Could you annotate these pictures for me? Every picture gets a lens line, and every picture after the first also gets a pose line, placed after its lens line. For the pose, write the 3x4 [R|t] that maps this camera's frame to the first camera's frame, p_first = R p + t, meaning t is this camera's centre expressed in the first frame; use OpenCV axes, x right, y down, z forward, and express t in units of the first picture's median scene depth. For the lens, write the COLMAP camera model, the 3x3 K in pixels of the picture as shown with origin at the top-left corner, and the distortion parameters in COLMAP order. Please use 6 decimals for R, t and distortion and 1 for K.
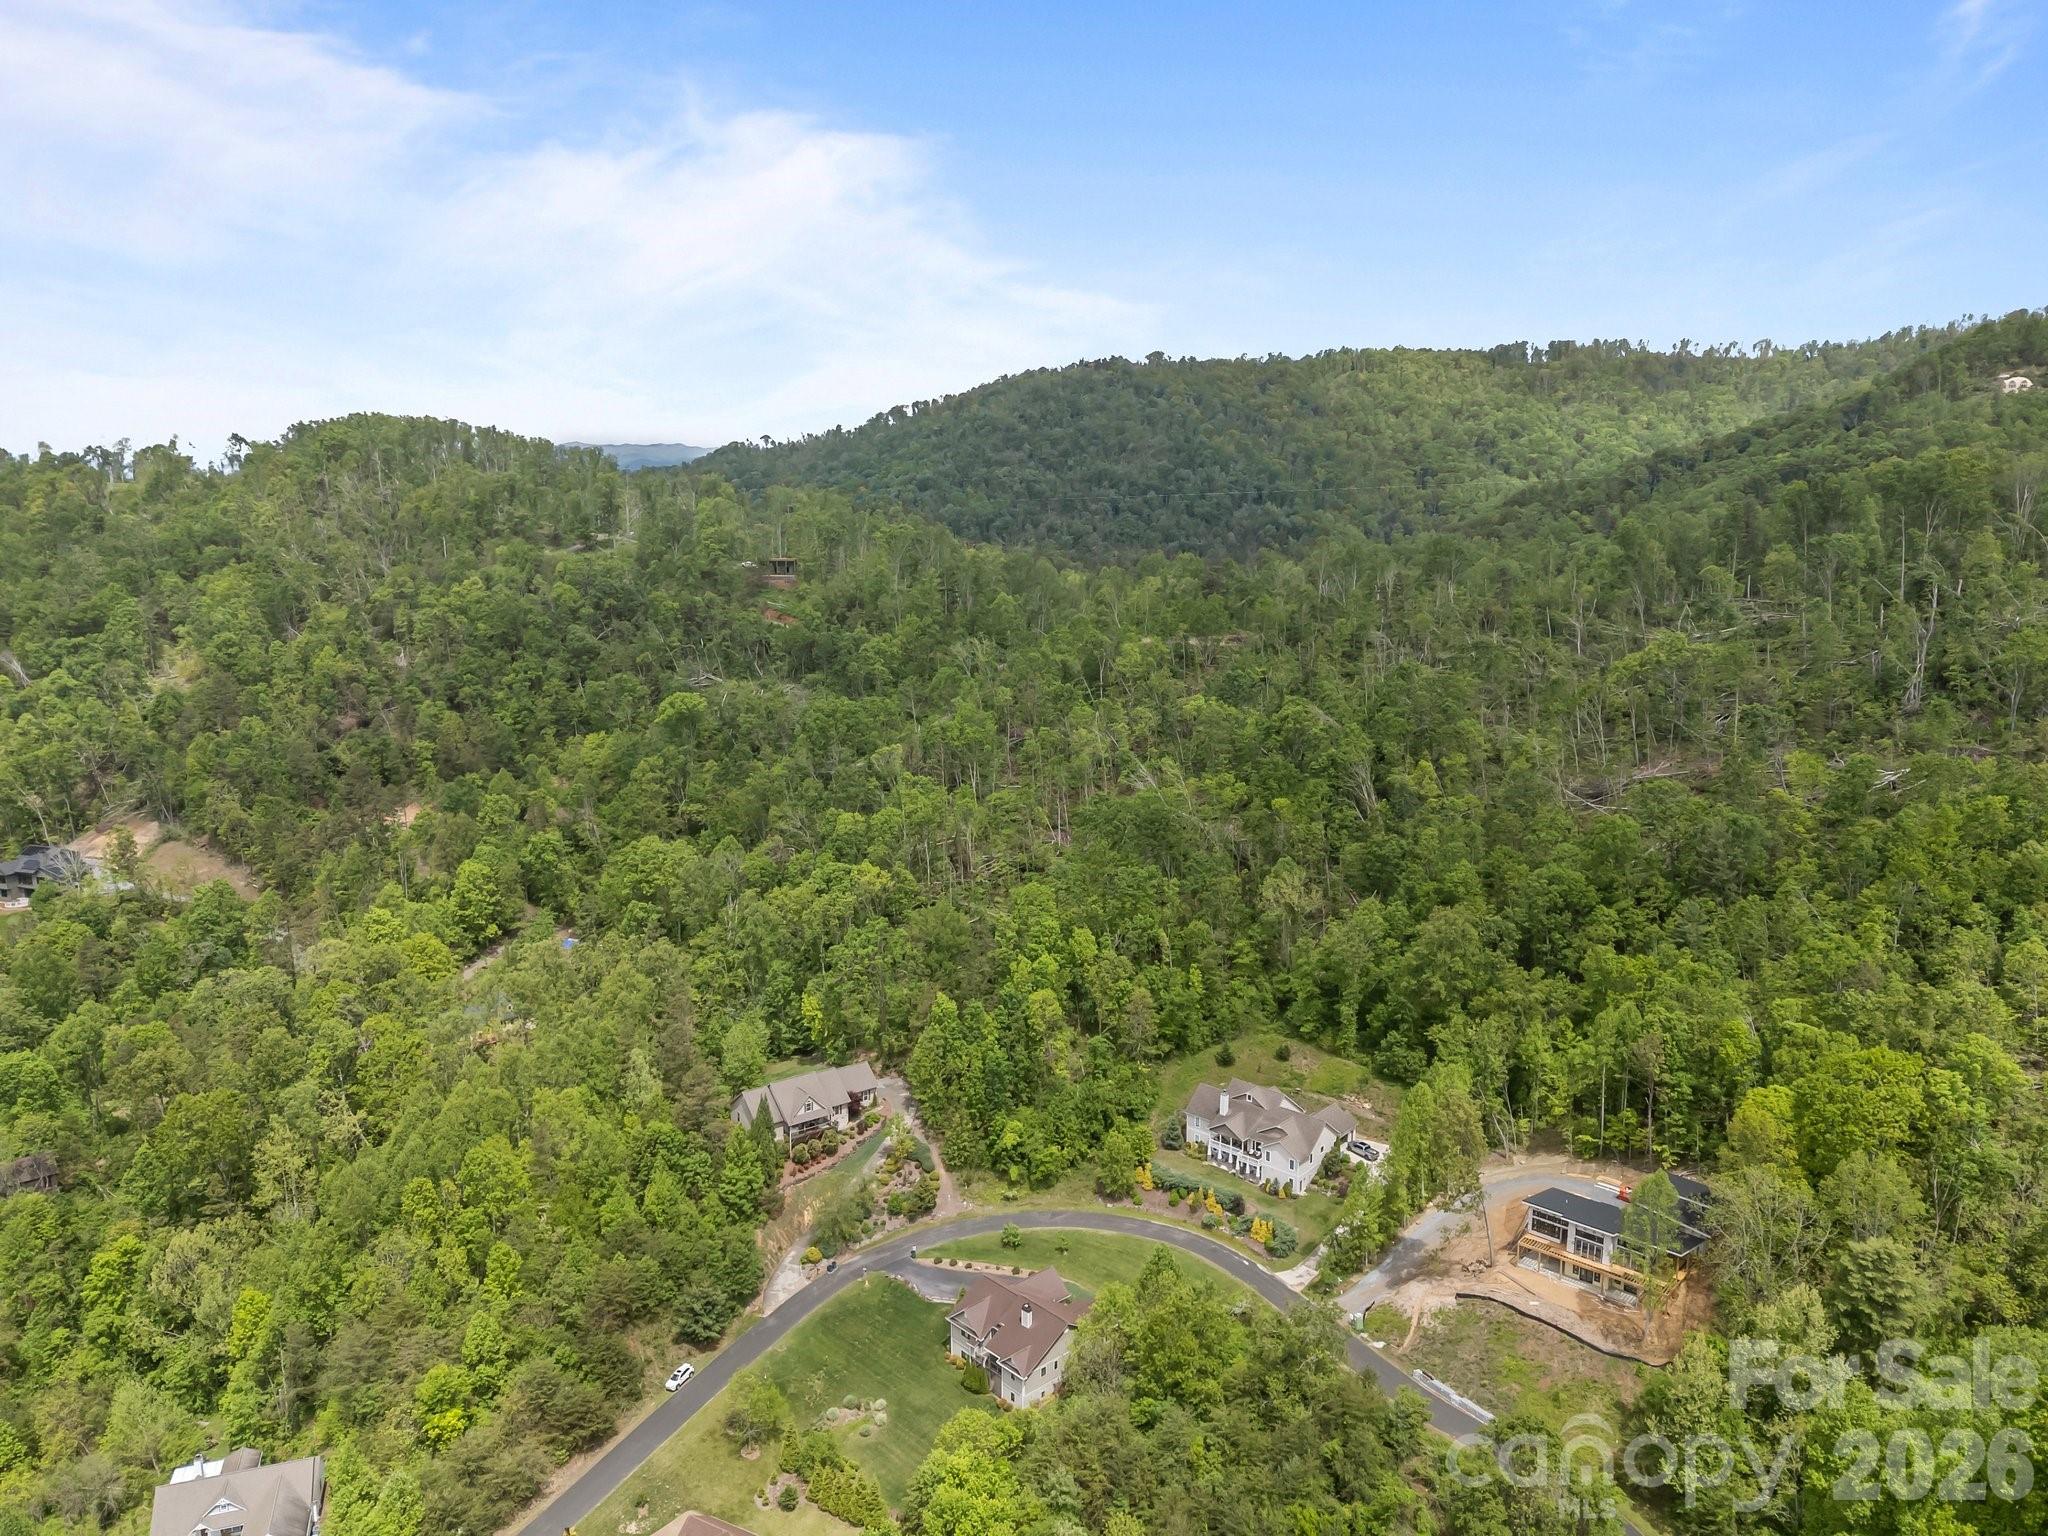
lens RADIAL K [[1497.7, 0, 1027.6], [0, 1497.7, 761.4], [0, 0, 1]] dist [0.066157, -0.056837]
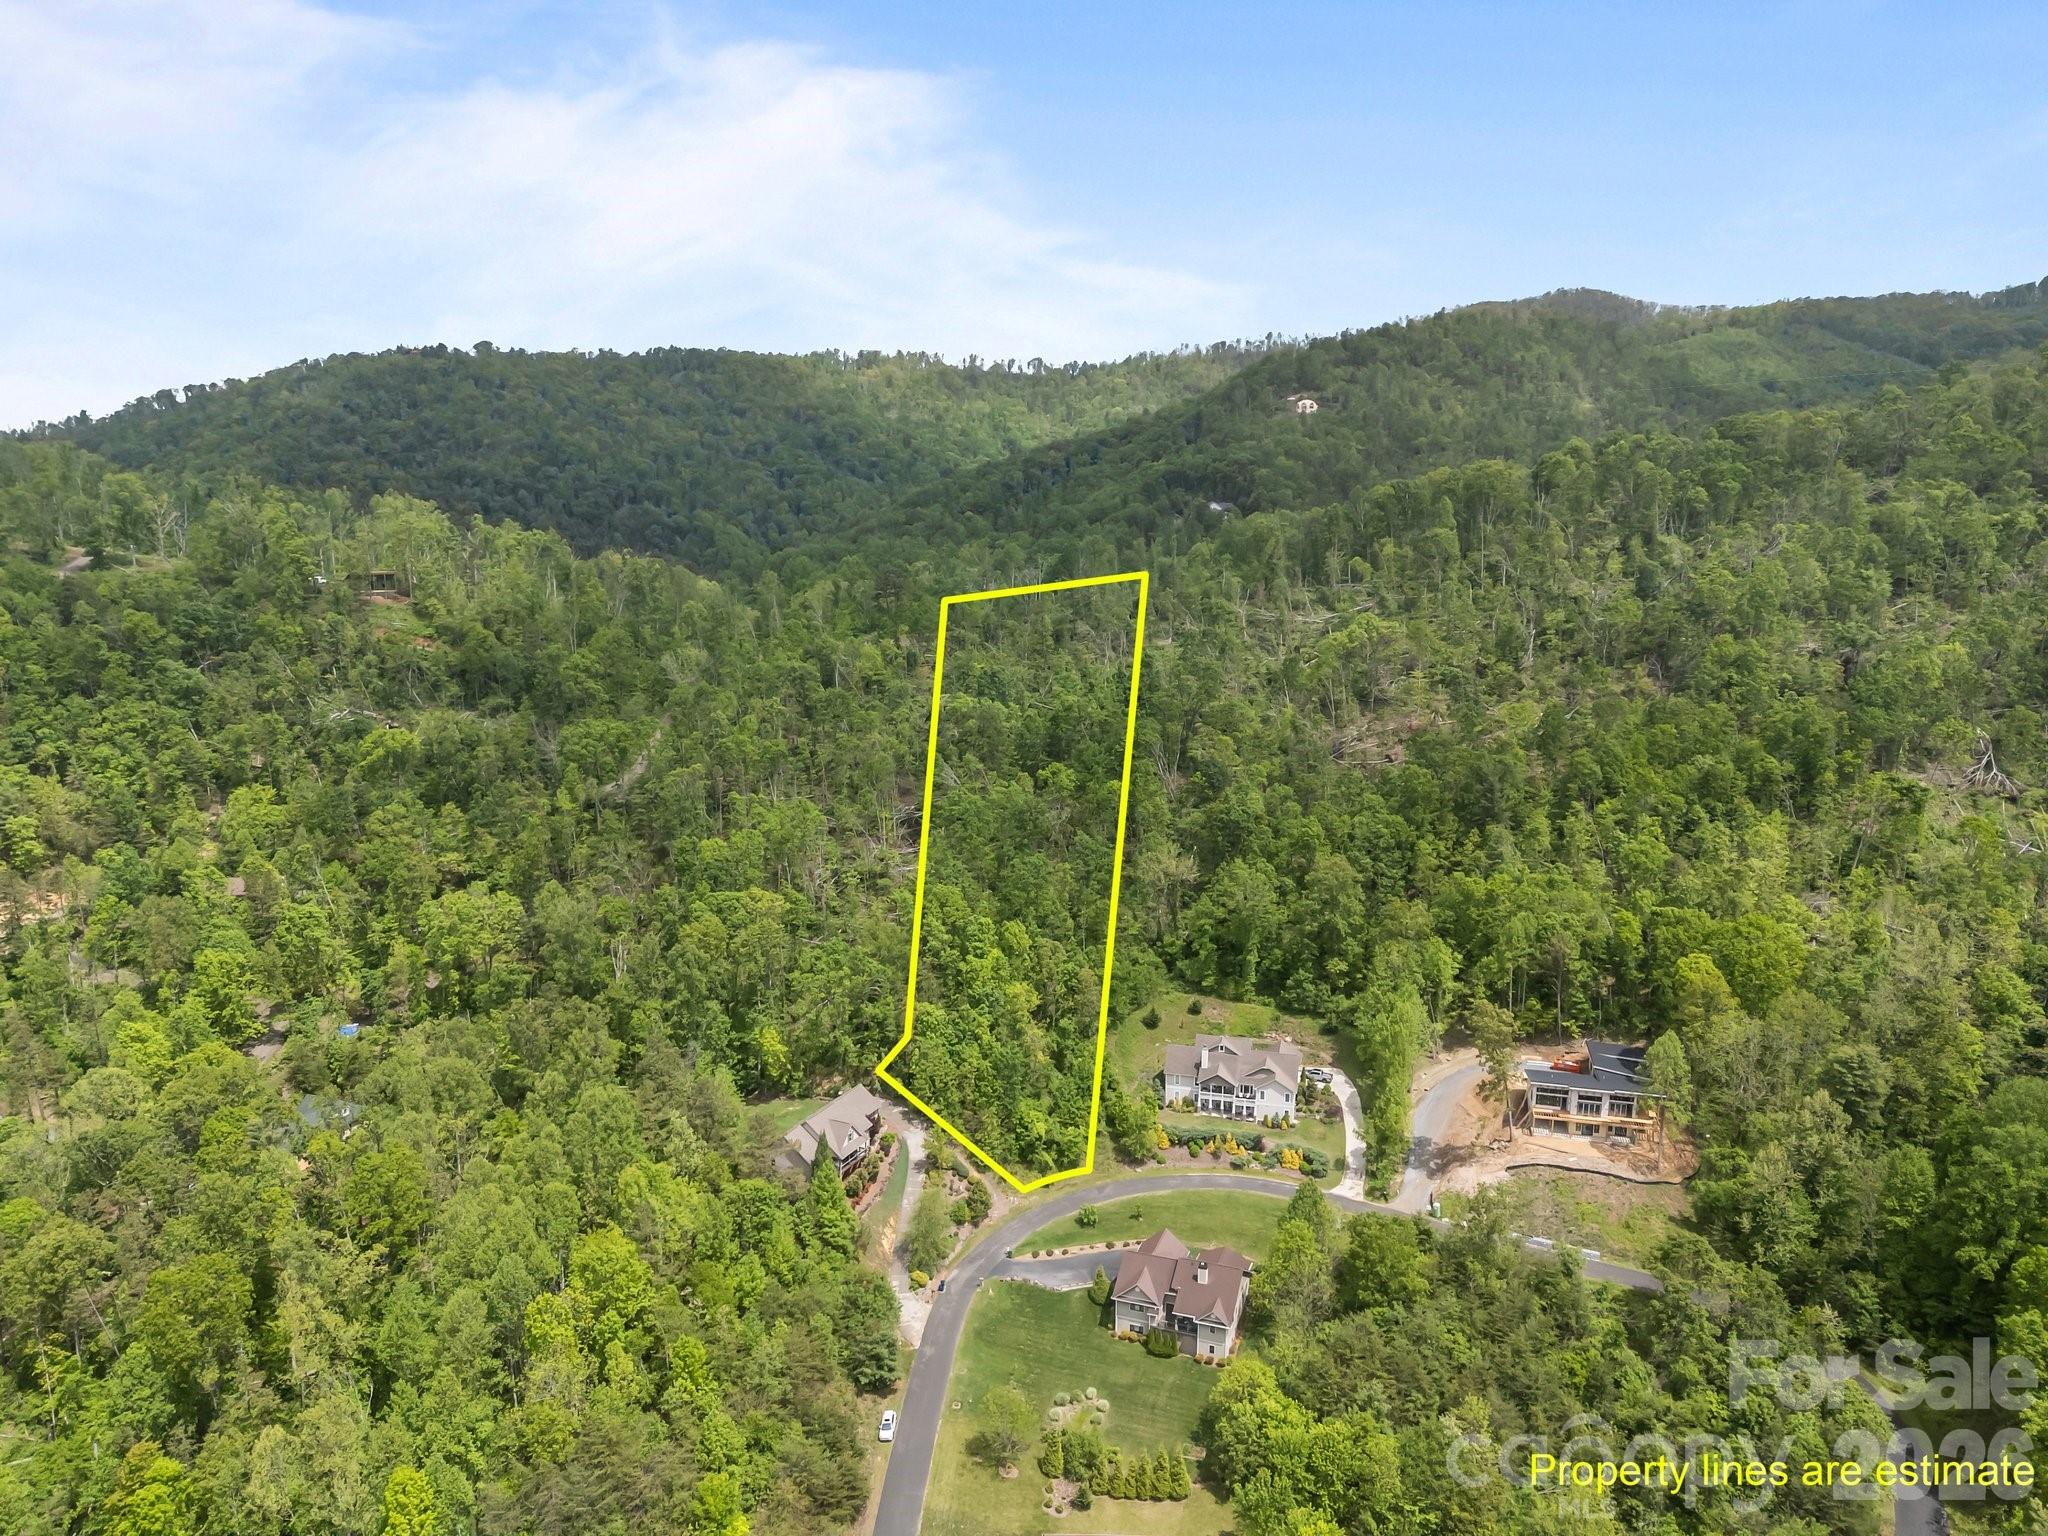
lens RADIAL K [[1497.7, 0, 1029.0], [0, 1497.7, 757.5], [0, 0, 1]] dist [0.066157, -0.056837]
pose [[0.885606, -0.085196, 0.456556, -0.430045], [0.085725, 0.996126, 0.019597, -0.021096], [-0.456457, 0.021783, 0.889479, 0.074234]]
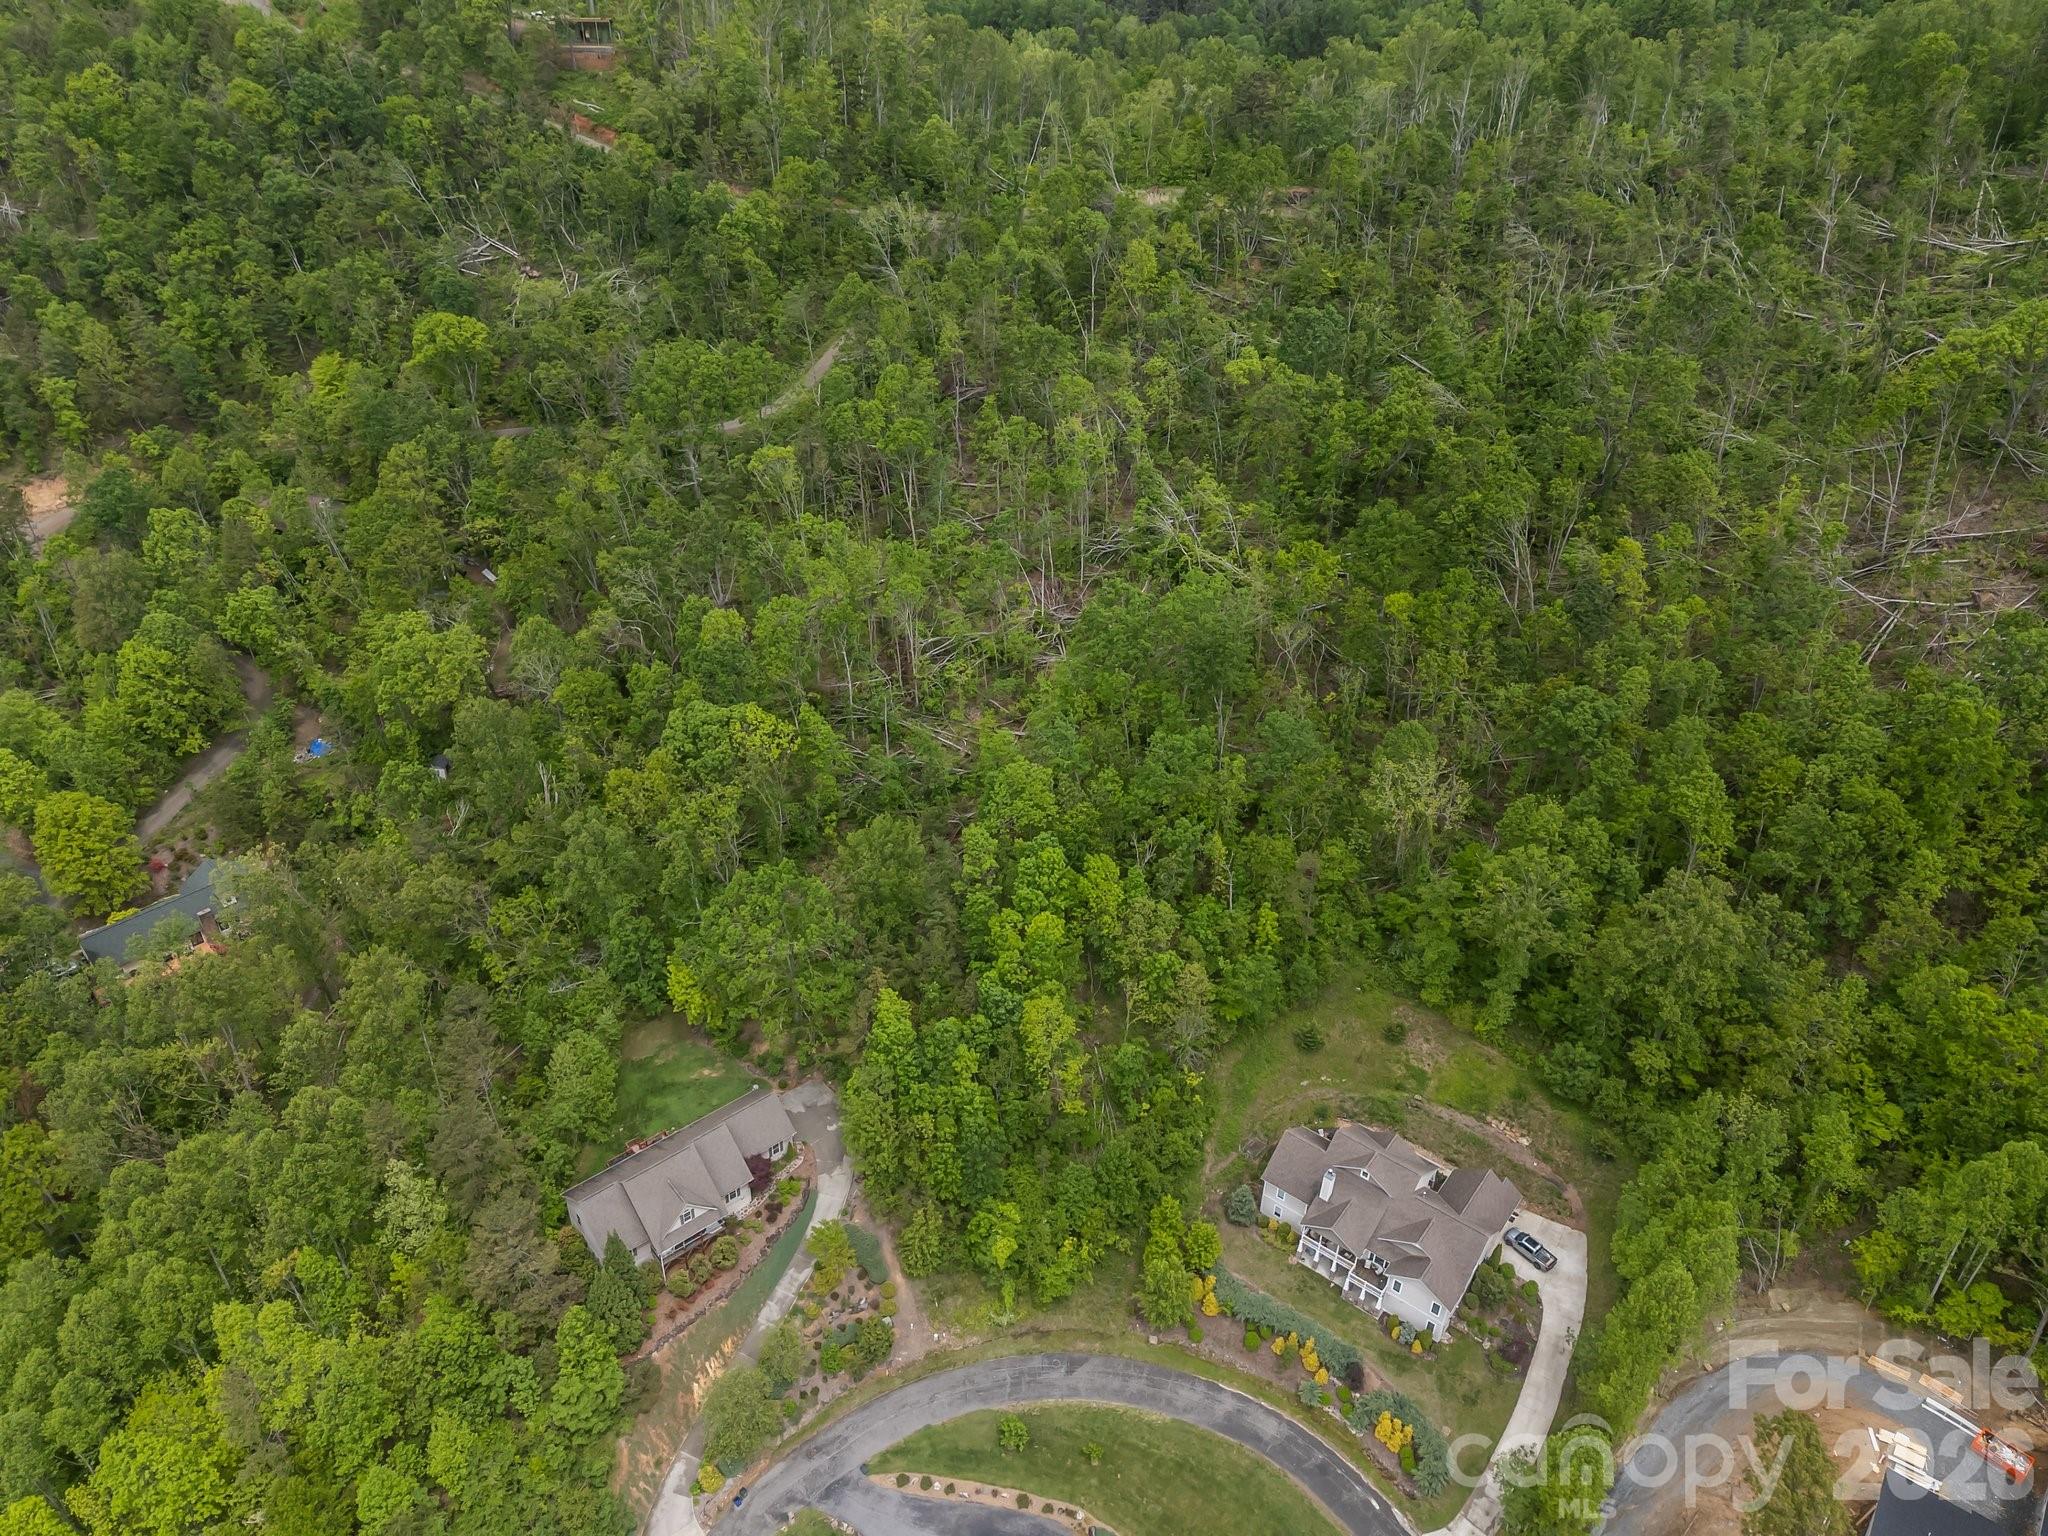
lens RADIAL K [[1497.7, 0, 1028.7], [0, 1497.7, 767.6], [0, 0, 1]] dist [0.066157, -0.056837]
pose [[0.998071, -0.019153, 0.059048, -0.032256], [-0.006493, 0.913789, 0.406138, -0.190784], [-0.061736, -0.405738, 0.911902, 0.446409]]
